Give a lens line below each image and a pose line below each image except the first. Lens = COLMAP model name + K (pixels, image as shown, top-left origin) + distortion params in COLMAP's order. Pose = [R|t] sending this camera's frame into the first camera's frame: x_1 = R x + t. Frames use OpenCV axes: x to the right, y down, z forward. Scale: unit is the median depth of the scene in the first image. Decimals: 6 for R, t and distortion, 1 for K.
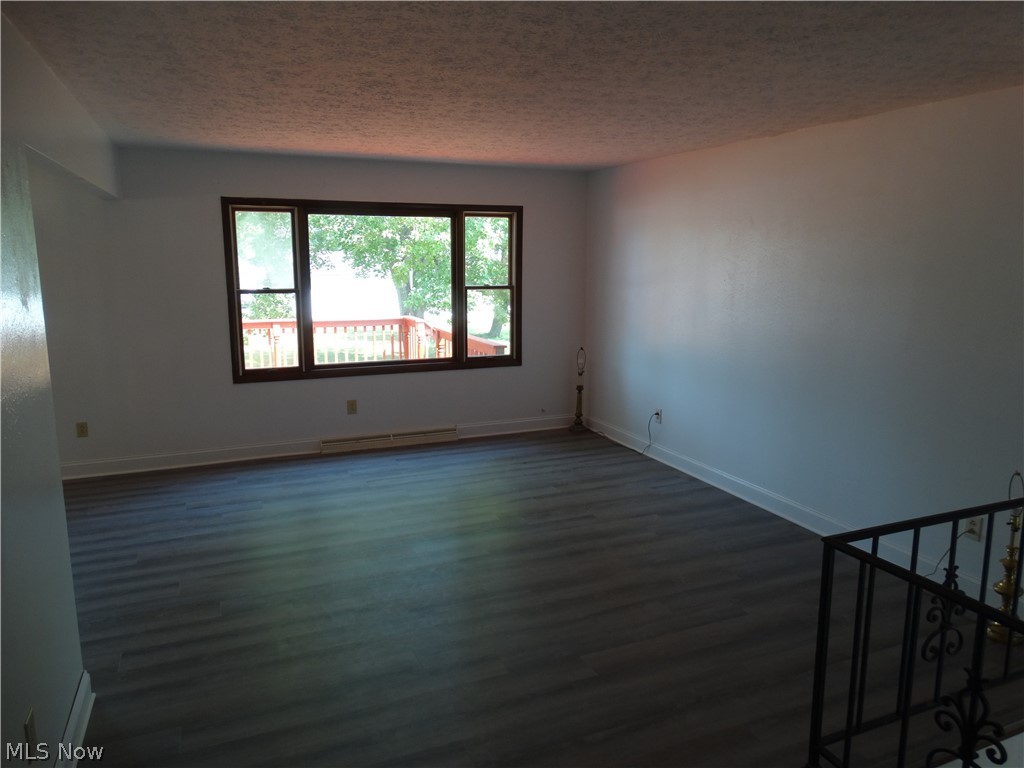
lens RADIAL K [[728.3, 0, 515.5], [0, 728.3, 382.0], [0, 0, 1]] dist [0.009774, -0.005884]
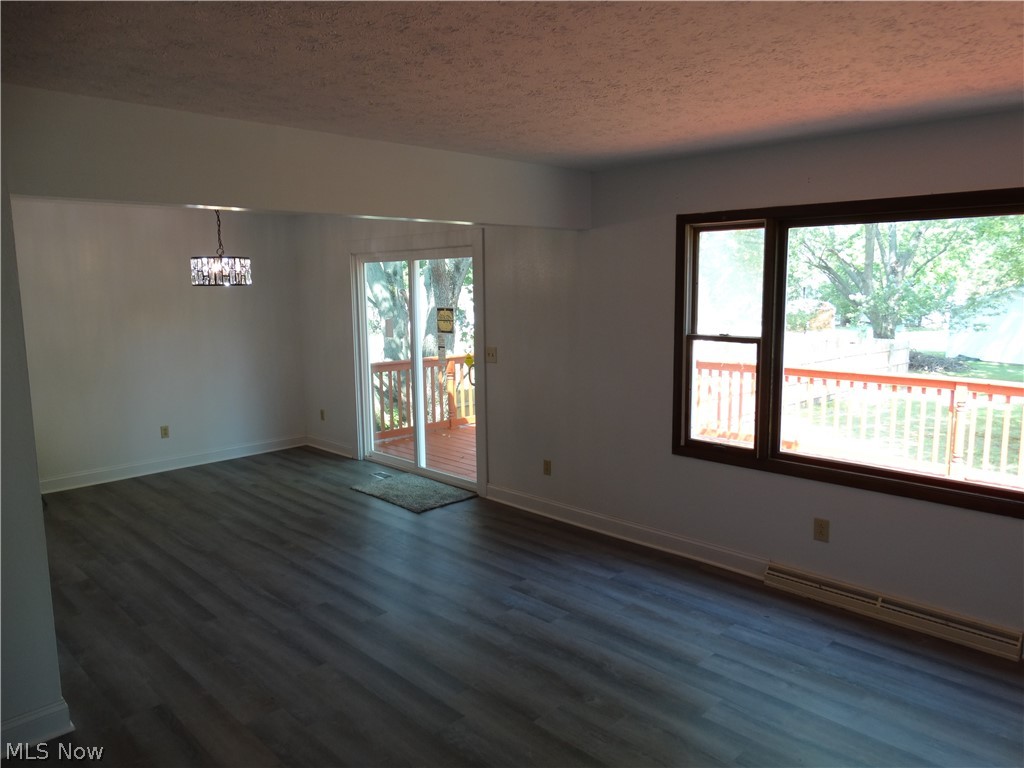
lens RADIAL K [[728.3, 0, 515.2], [0, 728.3, 380.2], [0, 0, 1]] dist [0.009774, -0.005884]
pose [[0.379219, 0.115603, -0.918057, 0.248831], [-0.155785, 0.985979, 0.059806, -0.093777], [0.912099, 0.120340, 0.391911, 0.526467]]
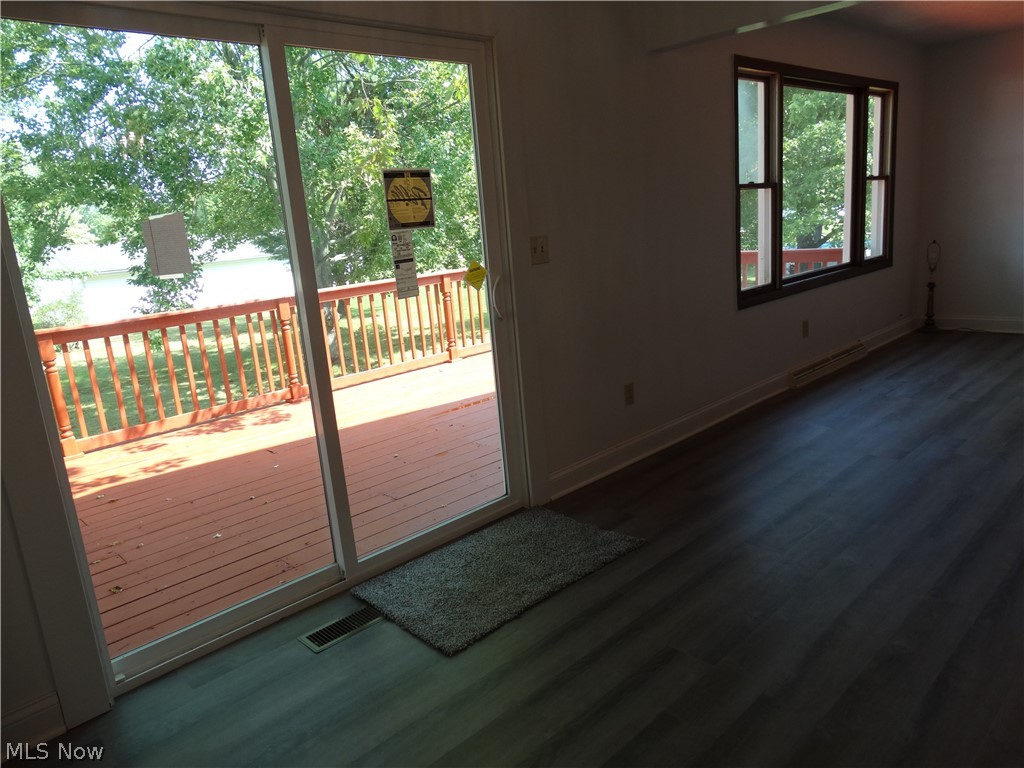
lens RADIAL K [[728.3, 0, 517.0], [0, 728.3, 384.2], [0, 0, 1]] dist [0.009774, -0.005884]
pose [[0.922644, -0.161852, 0.350047, -0.864242], [0.152842, 0.986806, 0.053416, 0.002736], [-0.354074, 0.004218, 0.935208, 0.367307]]
